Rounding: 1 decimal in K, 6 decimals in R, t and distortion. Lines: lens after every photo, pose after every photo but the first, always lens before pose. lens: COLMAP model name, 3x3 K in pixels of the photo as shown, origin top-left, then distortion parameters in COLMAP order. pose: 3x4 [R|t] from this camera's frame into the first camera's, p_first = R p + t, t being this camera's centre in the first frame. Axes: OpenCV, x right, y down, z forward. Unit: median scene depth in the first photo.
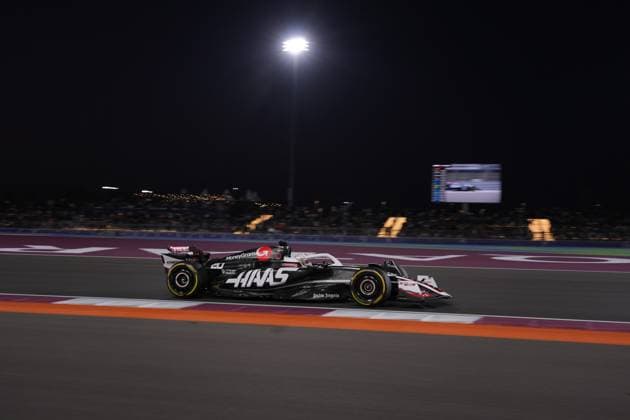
lens RADIAL K [[860.6, 0, 317.0], [0, 860.6, 197.8], [0, 0, 1]] dist [0.037728, 0.000000]
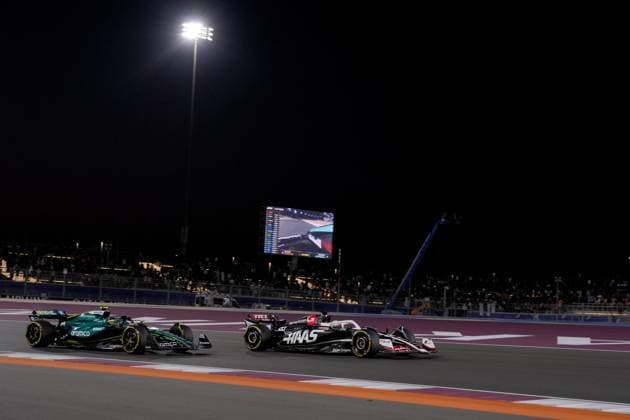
lens RADIAL K [[1208.1, 0, 294.7], [0, 1208.1, 199.5], [0, 0, 1]] dist [0.030197, 0.000000]
pose [[0.818702, -0.056352, -0.571446, 0.249167], [0.022509, 0.997557, -0.066125, -0.000059], [0.573777, 0.041274, 0.817971, -0.092964]]
